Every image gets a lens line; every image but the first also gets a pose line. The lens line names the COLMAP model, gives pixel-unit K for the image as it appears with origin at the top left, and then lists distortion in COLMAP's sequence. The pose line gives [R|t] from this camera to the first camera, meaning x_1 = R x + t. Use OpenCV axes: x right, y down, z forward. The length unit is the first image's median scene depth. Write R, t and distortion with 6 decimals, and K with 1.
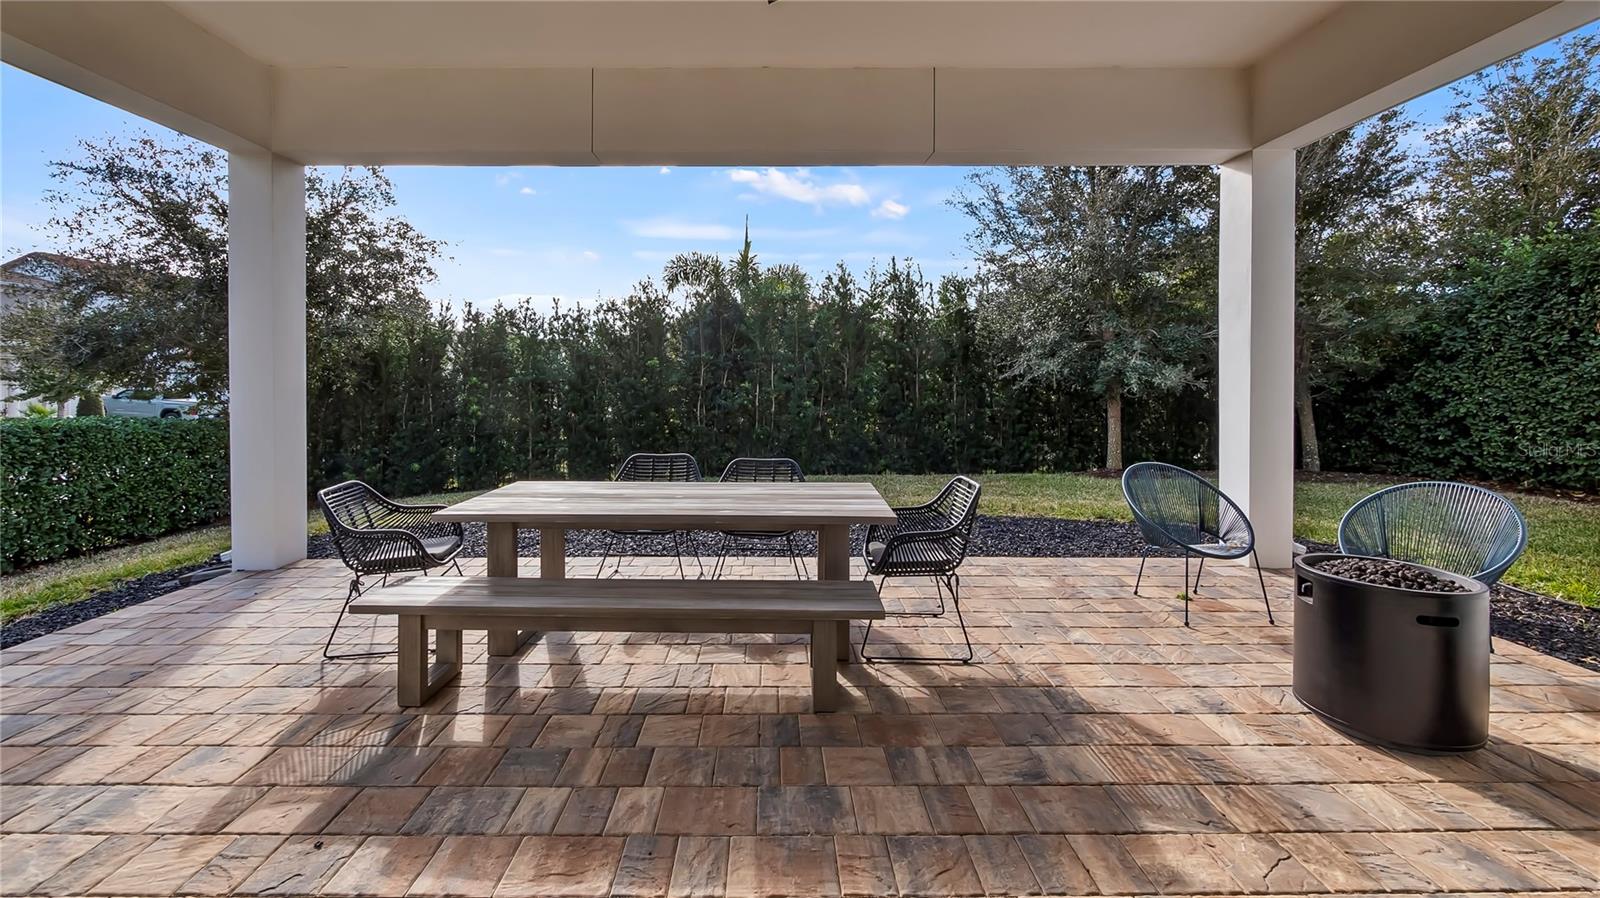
lens RADIAL K [[642.4, 0, 796.0], [0, 642.4, 391.4], [0, 0, 1]] dist [-0.000519, 0.000032]
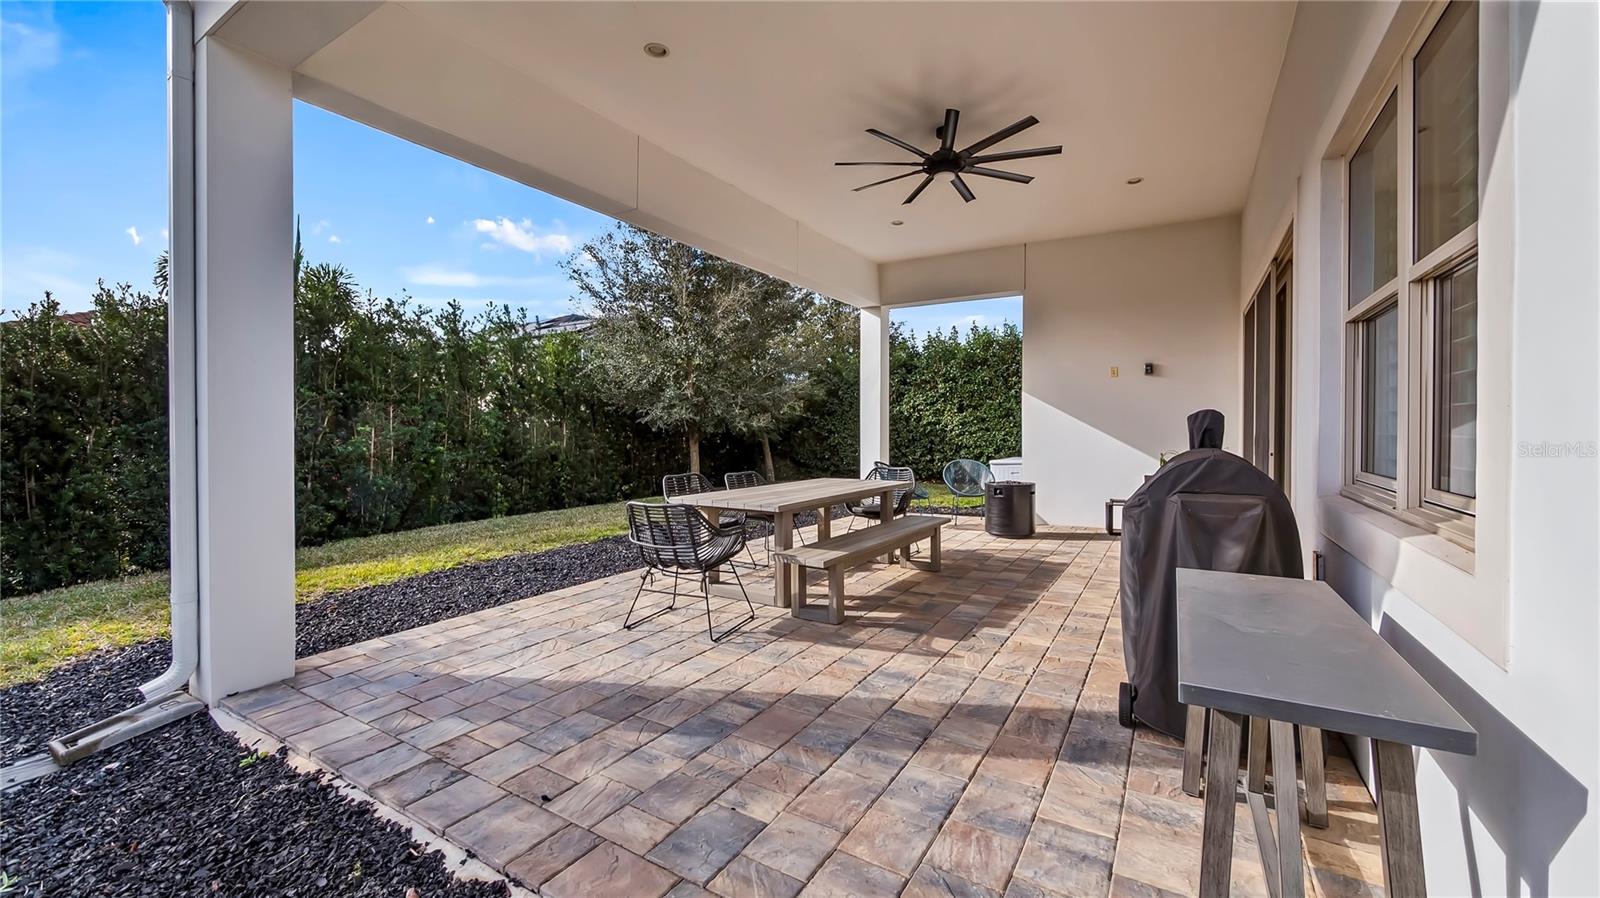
lens RADIAL K [[630.5, 0, 800.0], [0, 630.5, 449.0], [0, 0, 1]] dist [-0.000807, 0.000021]
pose [[0.528366, -0.024652, 0.848659, -1.035425], [0.018663, 0.999674, 0.017419, 0.029074], [-0.848811, 0.006635, 0.528654, 0.160888]]
